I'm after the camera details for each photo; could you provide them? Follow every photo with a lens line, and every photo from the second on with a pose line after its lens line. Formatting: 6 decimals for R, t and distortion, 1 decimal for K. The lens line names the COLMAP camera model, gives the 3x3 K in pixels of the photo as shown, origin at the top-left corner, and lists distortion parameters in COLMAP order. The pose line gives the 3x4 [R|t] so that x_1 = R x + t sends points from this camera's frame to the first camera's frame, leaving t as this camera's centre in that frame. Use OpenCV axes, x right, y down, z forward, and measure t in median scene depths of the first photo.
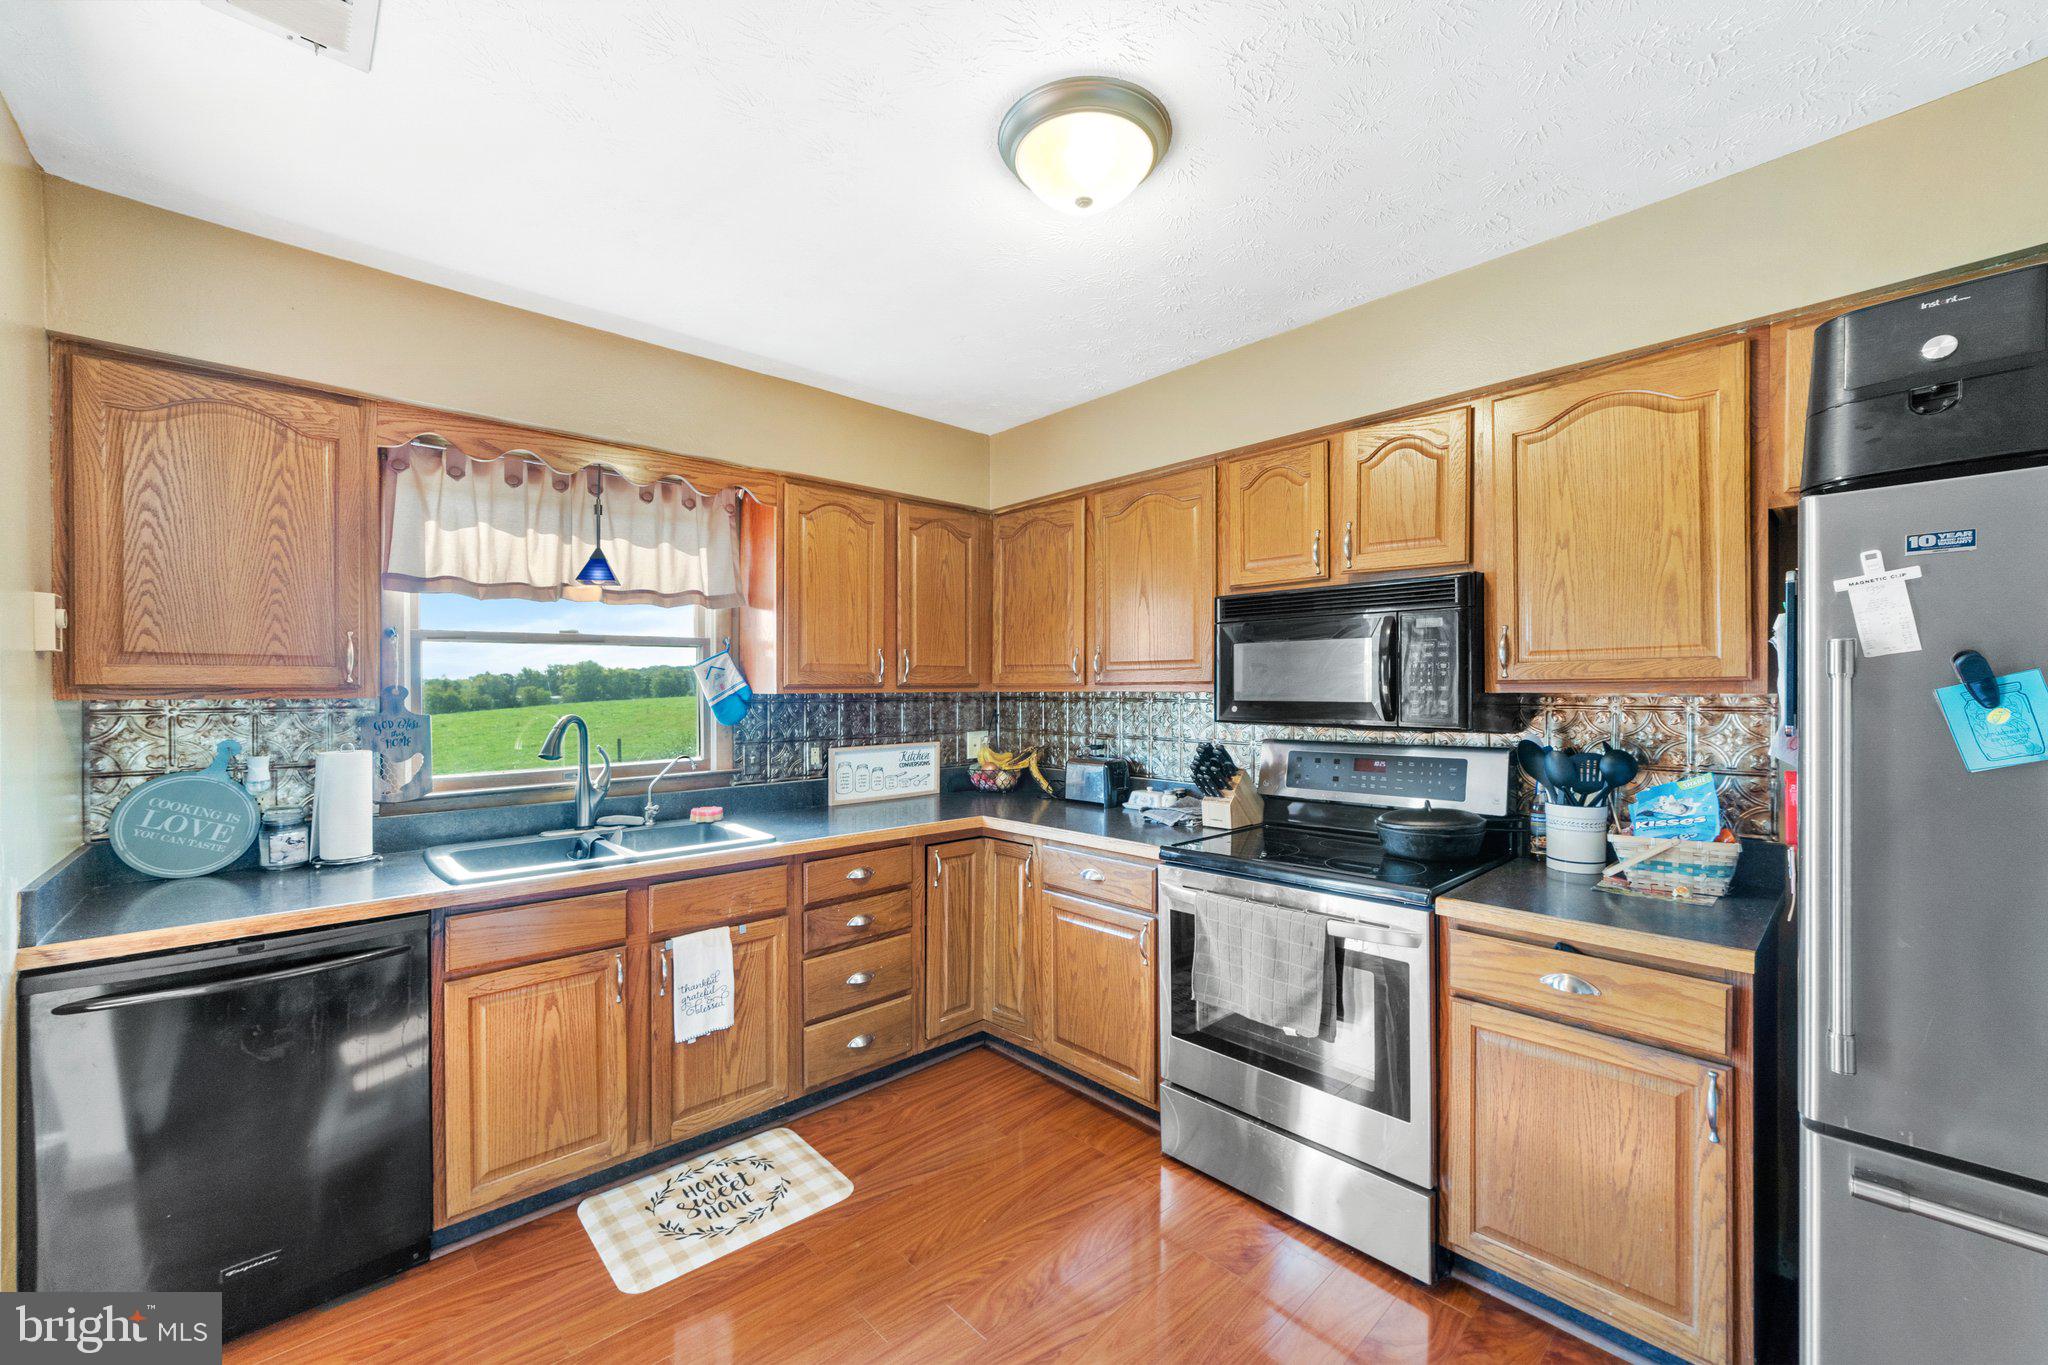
lens RADIAL K [[795.4, 0, 1024.4], [0, 795.4, 689.5], [0, 0, 1]] dist [-0.012661, 0.003664]
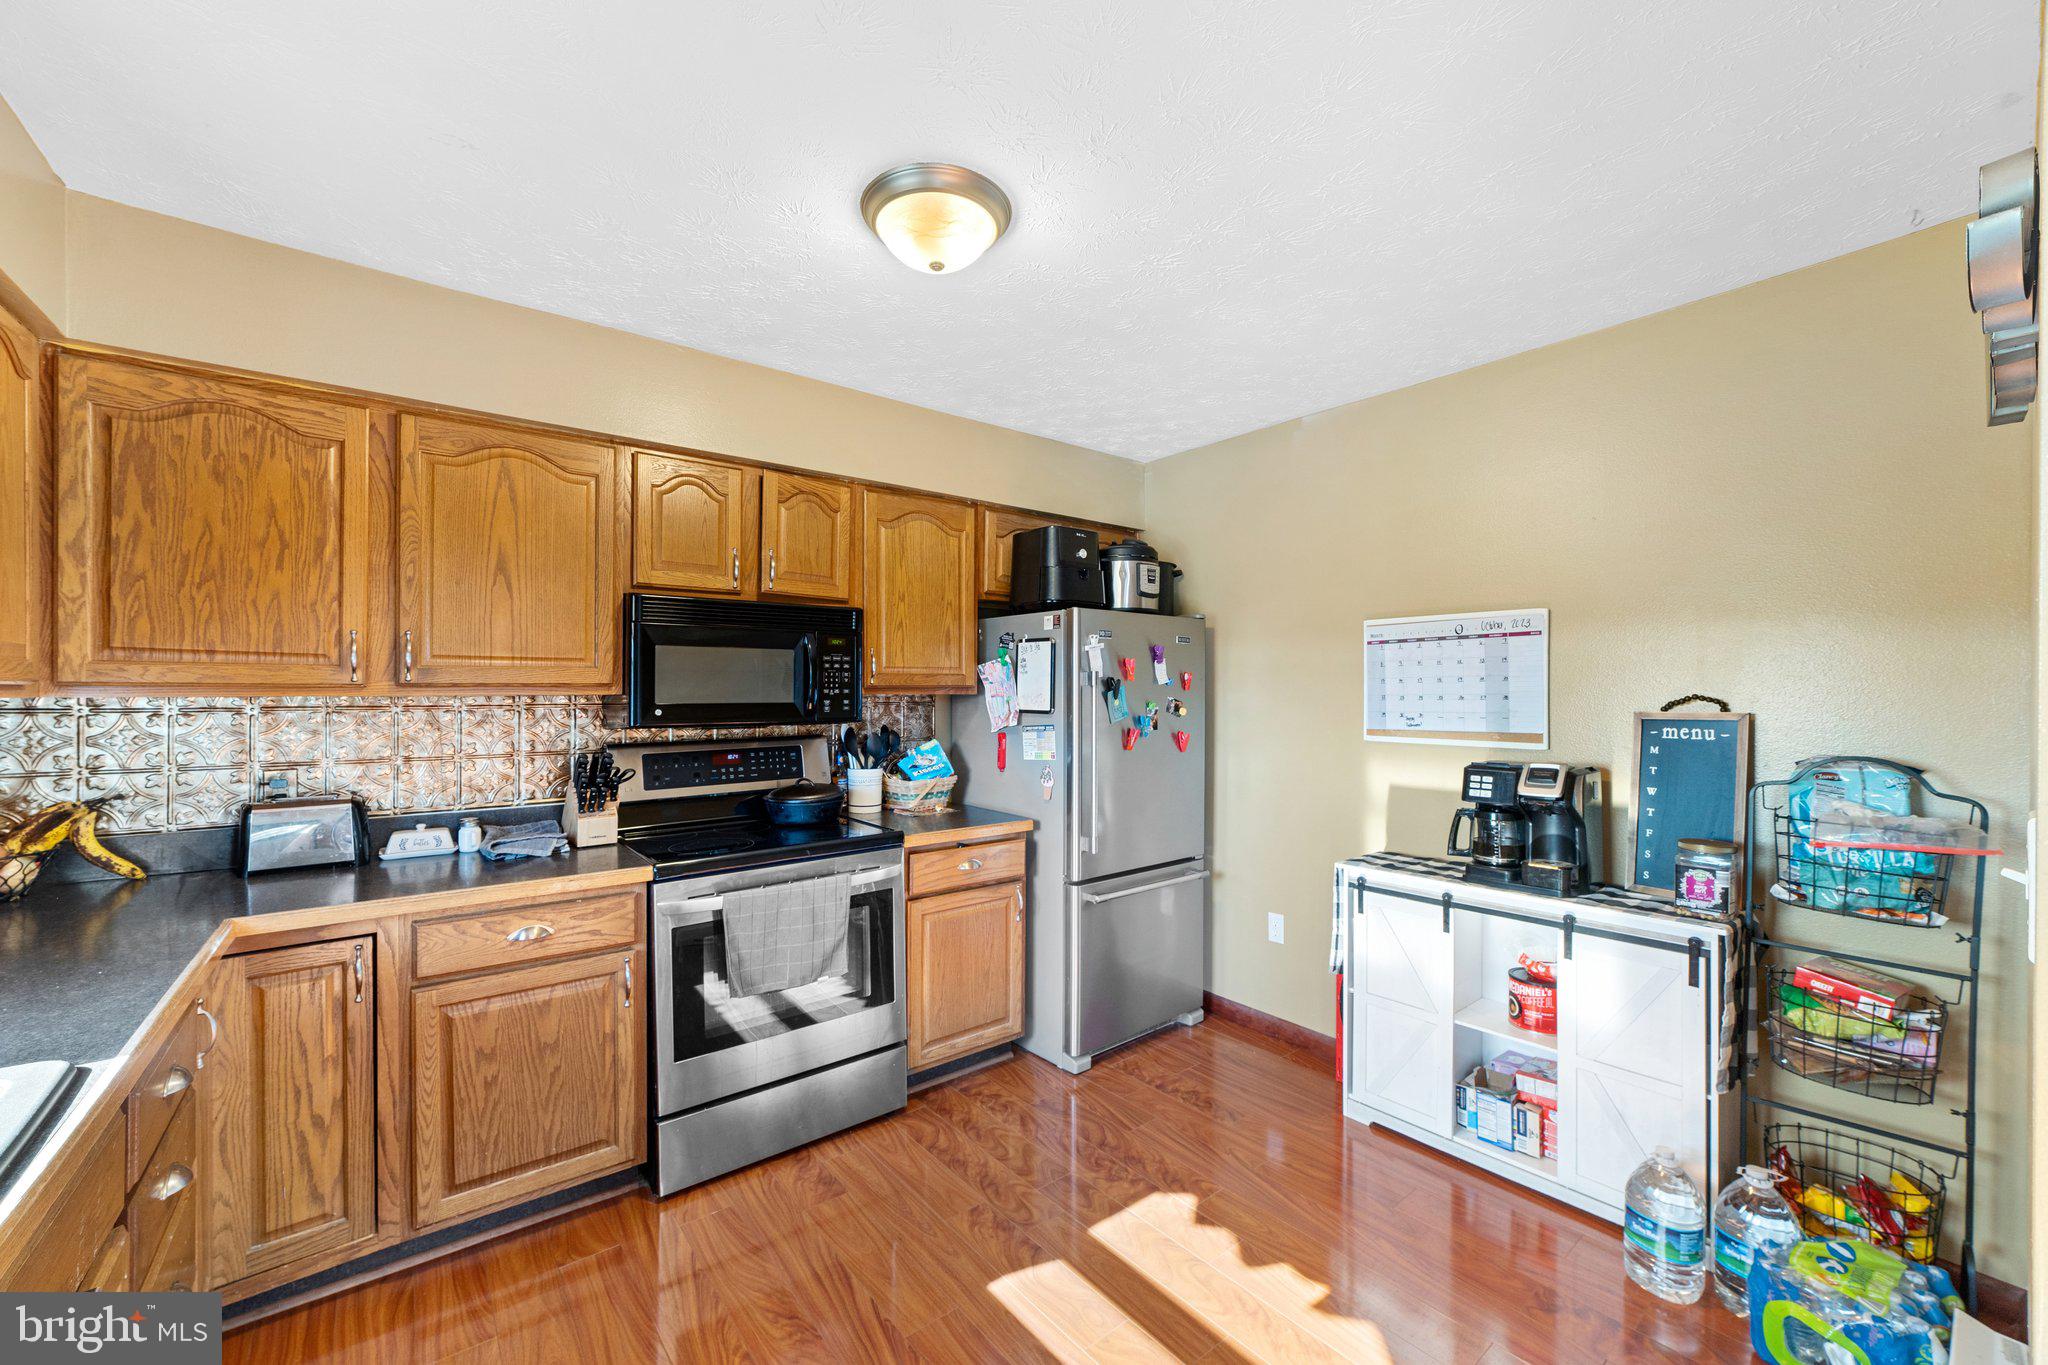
lens RADIAL K [[795.4, 0, 1024.4], [0, 795.4, 689.5], [0, 0, 1]] dist [-0.012661, 0.003664]
pose [[0.094472, 0.001810, 0.995526, -0.785673], [-0.002861, 0.999995, -0.001547, -0.003730], [-0.995523, -0.002702, 0.094477, 0.559112]]
